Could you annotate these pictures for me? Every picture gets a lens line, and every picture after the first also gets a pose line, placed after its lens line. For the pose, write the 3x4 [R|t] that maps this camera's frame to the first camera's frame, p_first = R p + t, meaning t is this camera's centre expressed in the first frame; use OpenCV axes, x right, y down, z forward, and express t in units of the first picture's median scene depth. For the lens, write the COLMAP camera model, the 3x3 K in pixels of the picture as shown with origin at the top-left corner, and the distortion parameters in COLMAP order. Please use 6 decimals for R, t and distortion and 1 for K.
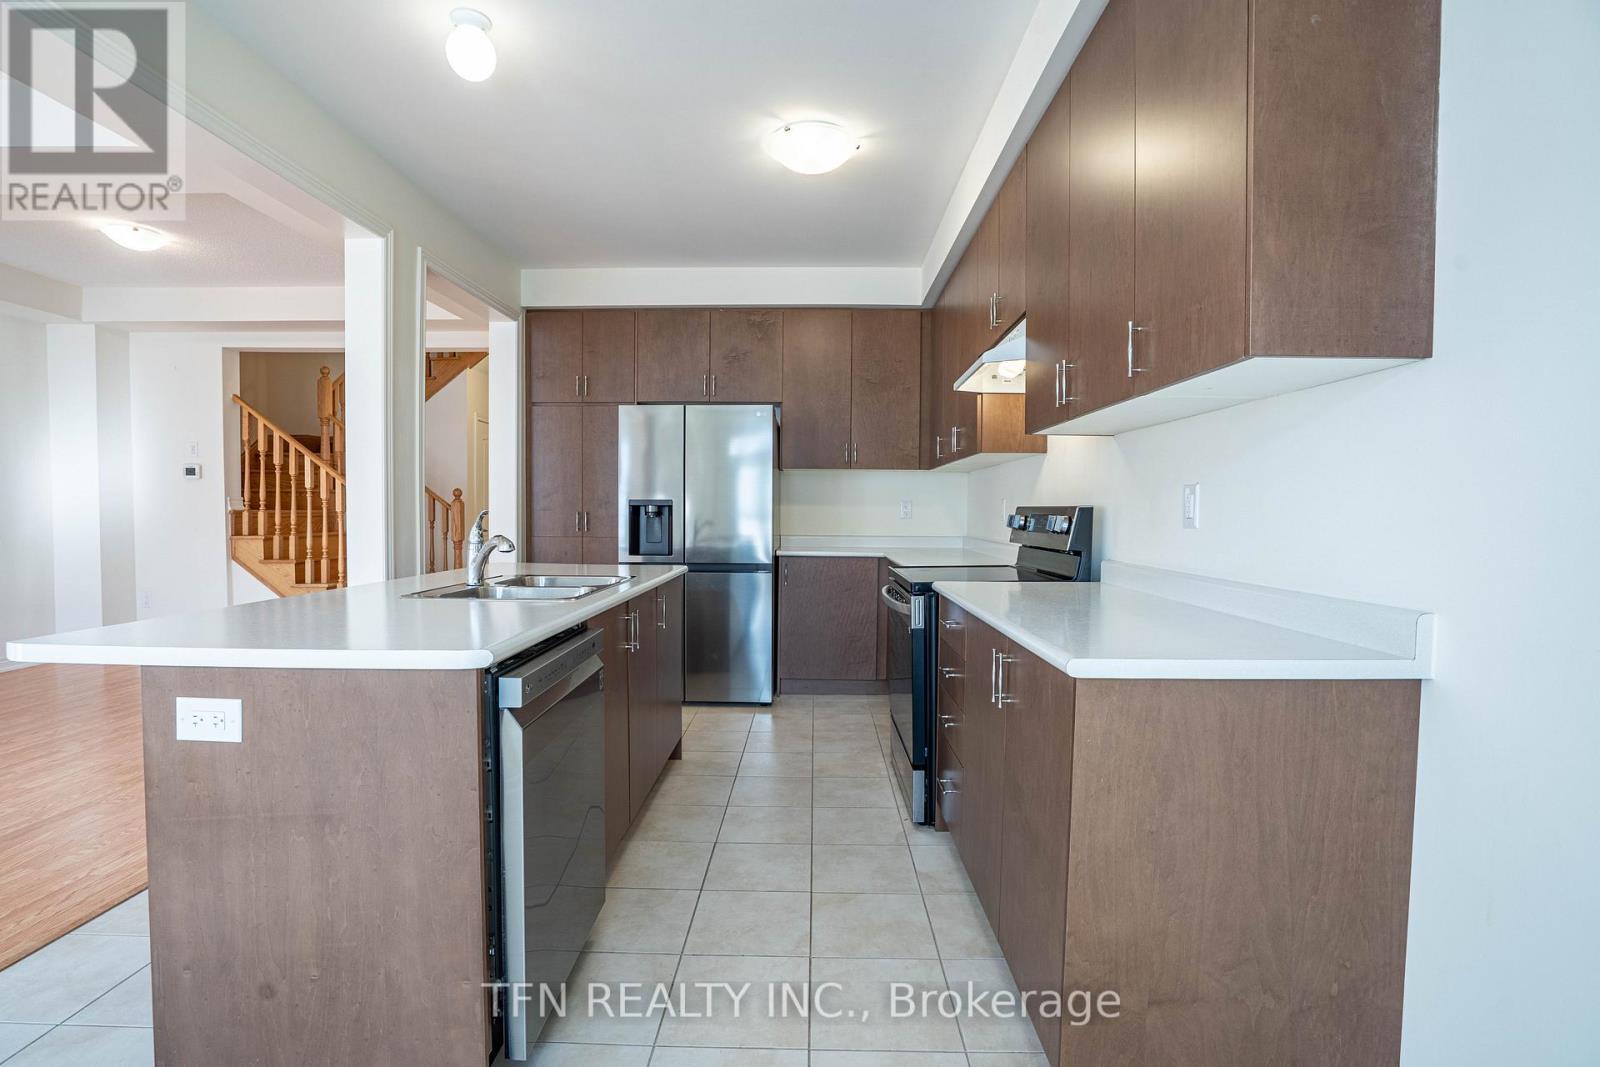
lens RADIAL K [[739.6, 0, 788.1], [0, 739.6, 531.4], [0, 0, 1]] dist [-0.014863, 0.001670]
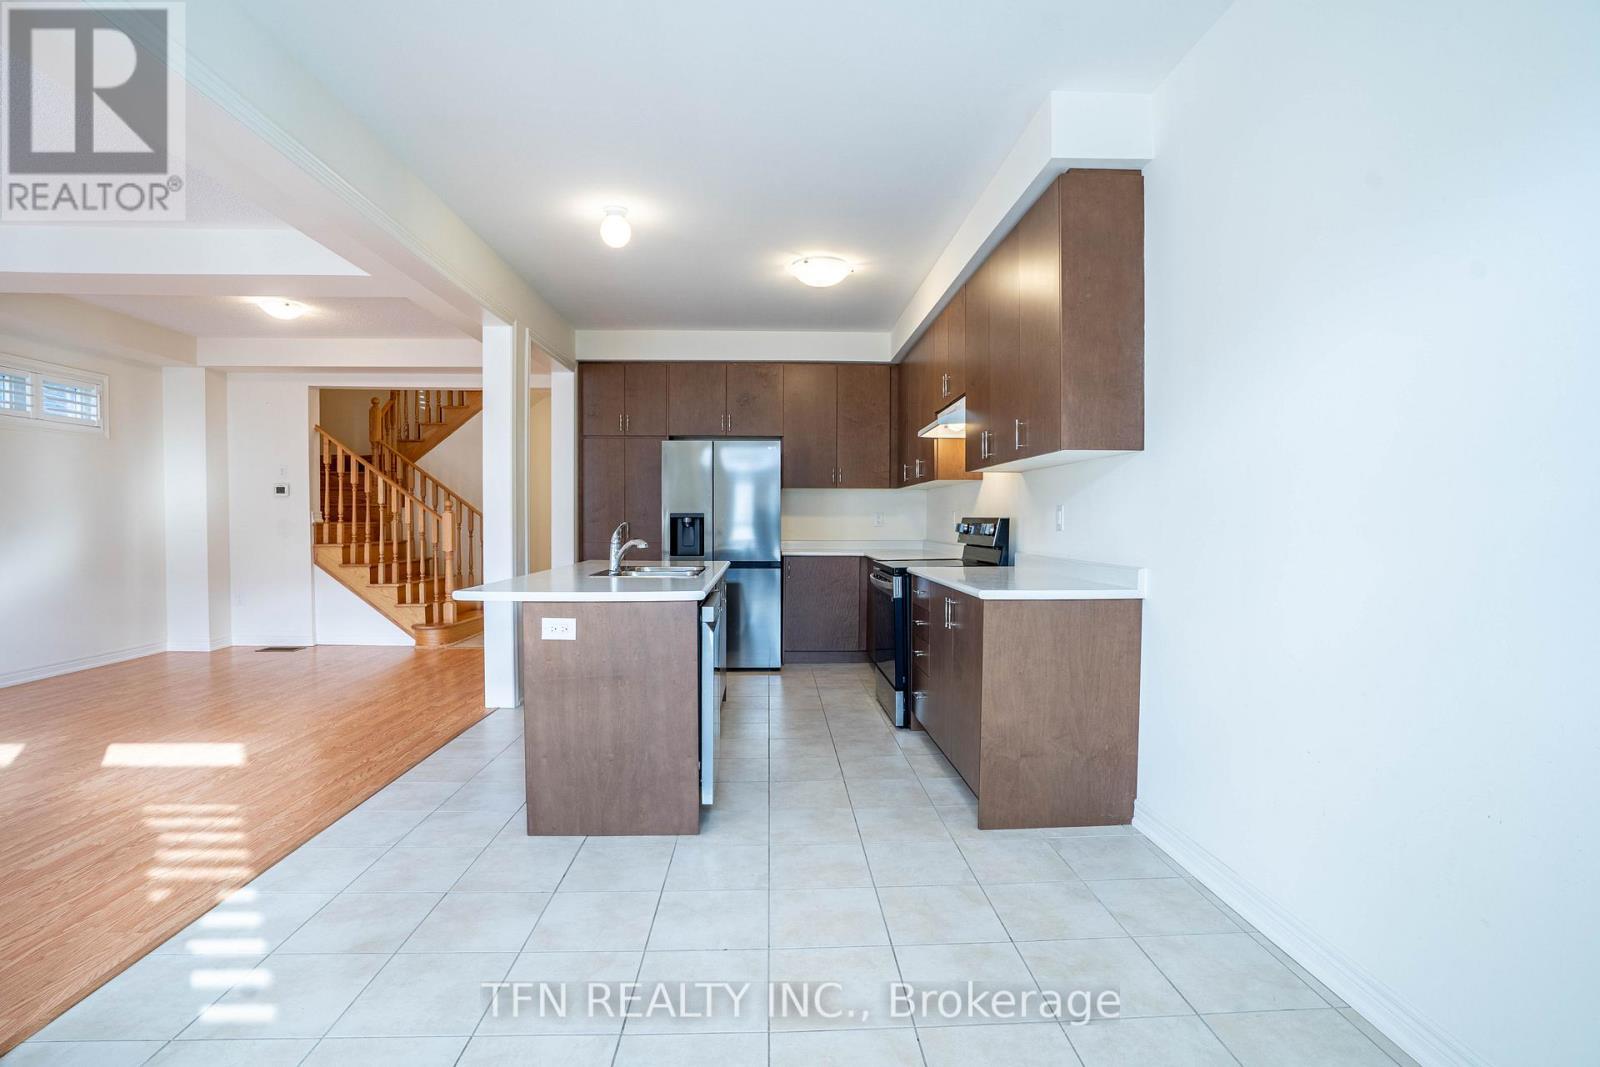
lens RADIAL K [[739.6, 0, 798.2], [0, 739.6, 533.2], [0, 0, 1]] dist [-0.014863, 0.001670]
pose [[0.997416, -0.006314, 0.071561, -0.102602], [0.006981, 0.999934, -0.009081, 0.007336], [-0.071499, 0.009557, 0.997395, -0.378103]]
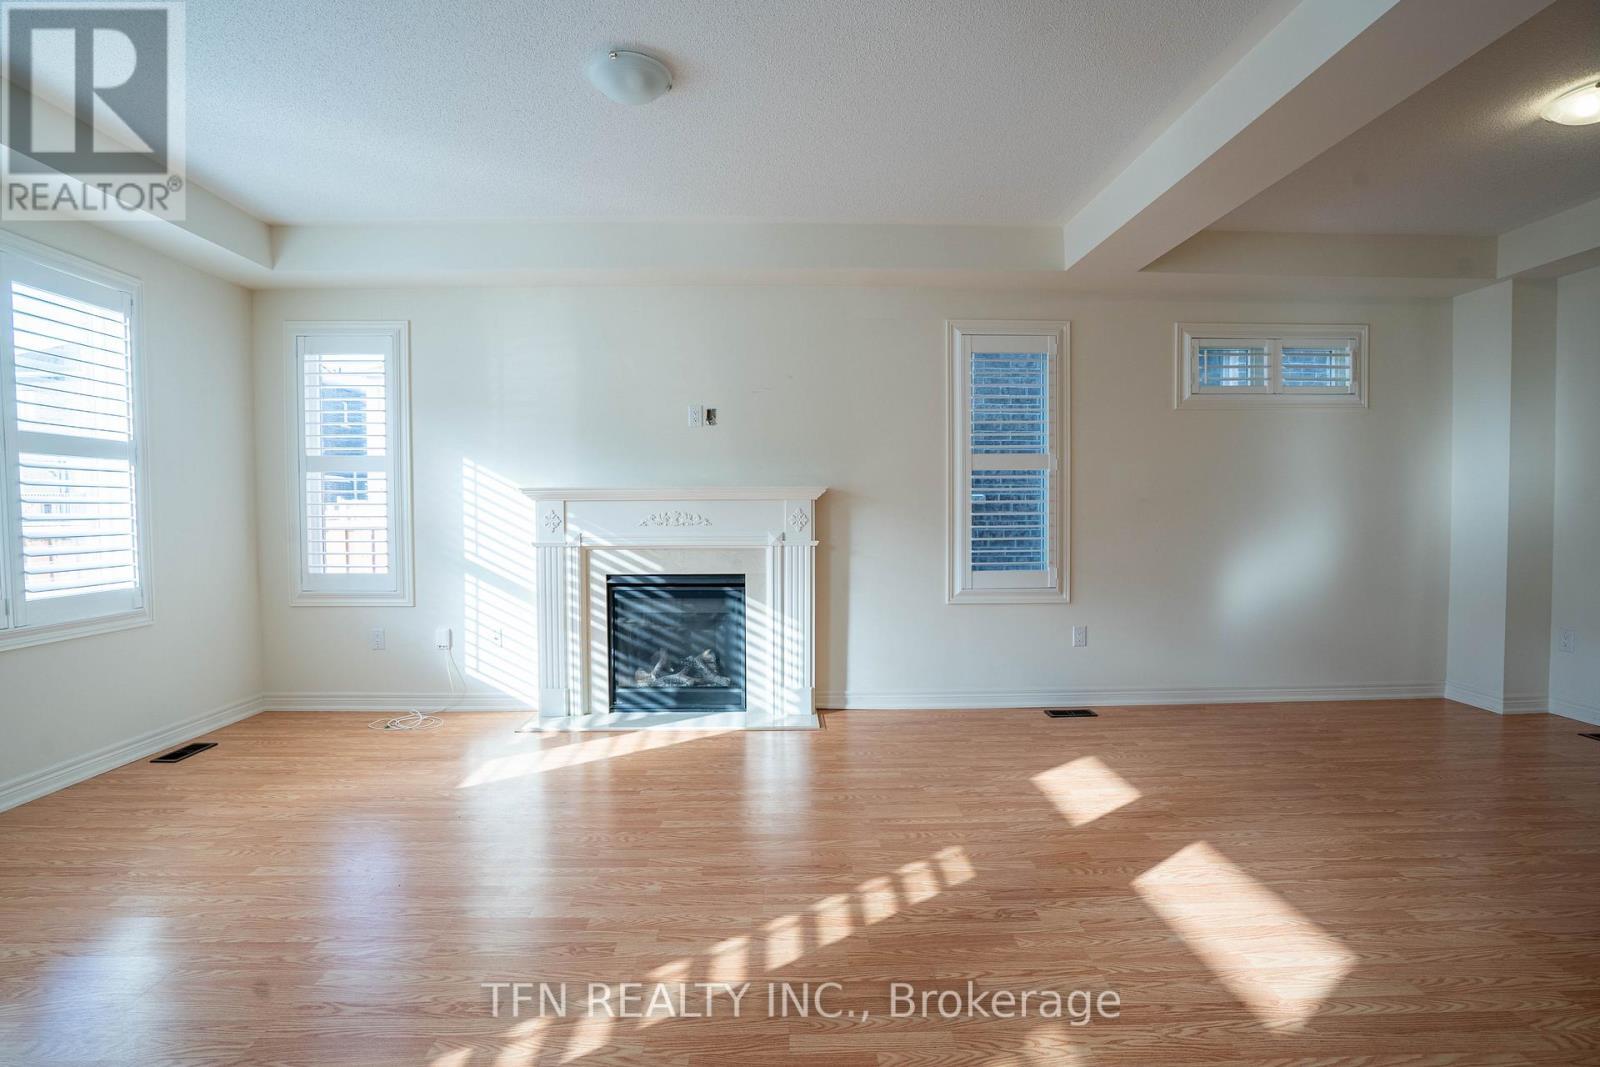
lens RADIAL K [[739.6, 0, 794.5], [0, 739.6, 528.6], [0, 0, 1]] dist [-0.014863, 0.001670]
pose [[0.059416, 0.018046, -0.998070, -0.314293], [-0.024371, 0.999565, 0.016622, -0.016738], [0.997936, 0.023337, 0.059830, 0.286356]]
